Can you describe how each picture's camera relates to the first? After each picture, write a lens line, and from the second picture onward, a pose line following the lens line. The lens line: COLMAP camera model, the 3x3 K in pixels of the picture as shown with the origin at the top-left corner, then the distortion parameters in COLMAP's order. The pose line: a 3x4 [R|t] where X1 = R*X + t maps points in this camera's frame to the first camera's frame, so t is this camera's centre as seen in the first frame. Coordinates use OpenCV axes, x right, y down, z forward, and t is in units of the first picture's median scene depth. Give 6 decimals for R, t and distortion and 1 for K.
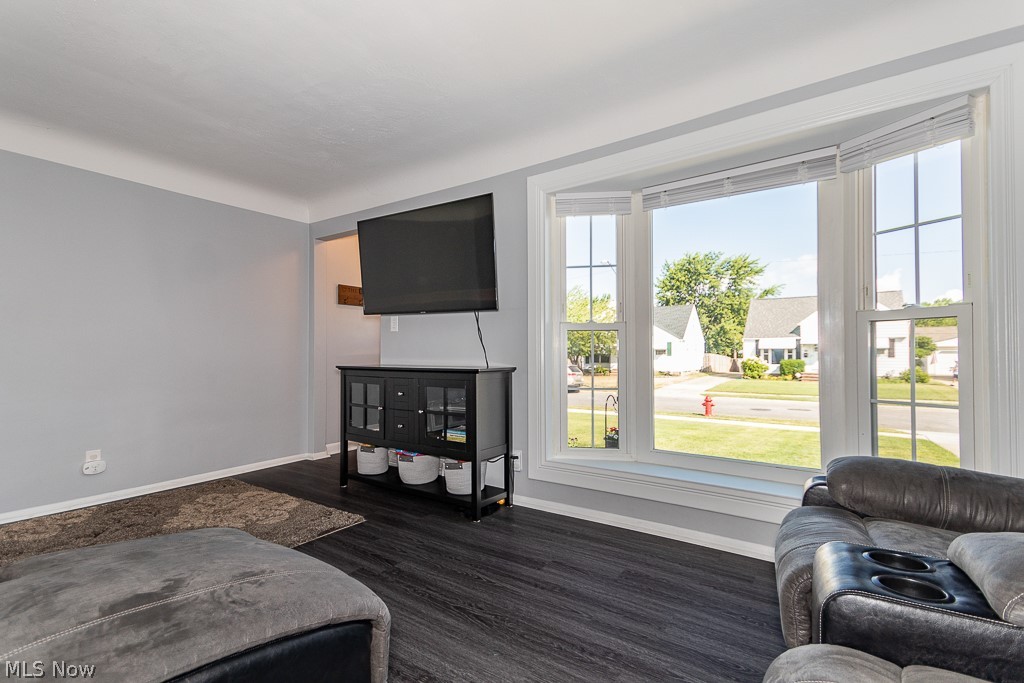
lens RADIAL K [[475.2, 0, 477.1], [0, 475.2, 338.8], [0, 0, 1]] dist [0.038073, -0.000207]
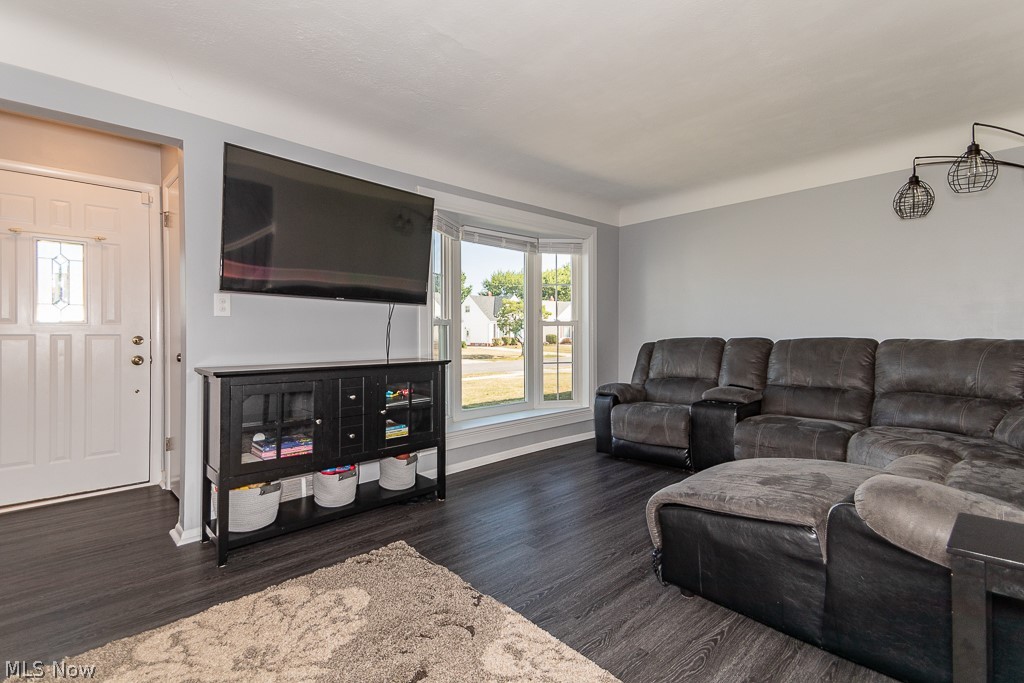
lens RADIAL K [[475.2, 0, 477.1], [0, 475.2, 338.8], [0, 0, 1]] dist [0.038073, -0.000207]
pose [[0.205357, -0.005541, 0.978671, -0.981141], [-0.019789, 0.999756, 0.009813, 0.002164], [-0.978487, -0.021382, 0.205197, 0.659106]]
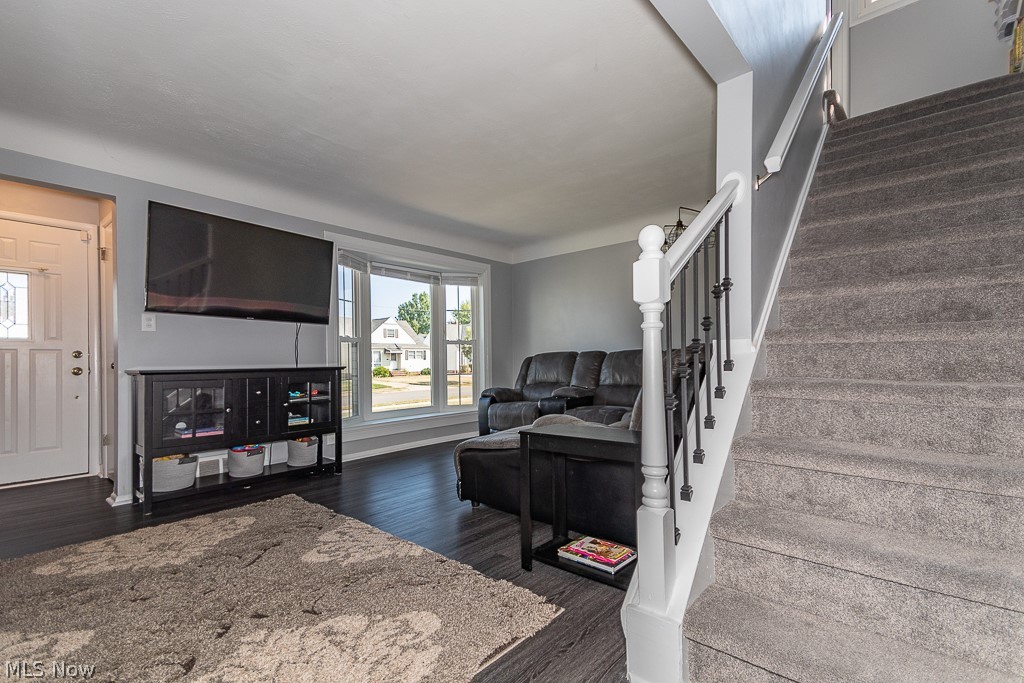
lens RADIAL K [[468.0, 0, 513.1], [0, 468.0, 362.4], [0, 0, 1]] dist [0.031637, -0.013180]
pose [[0.075473, 0.004319, 0.997138, -1.262112], [-0.008508, 0.999957, -0.003688, 0.048533], [-0.997112, -0.008205, 0.075507, 0.360795]]
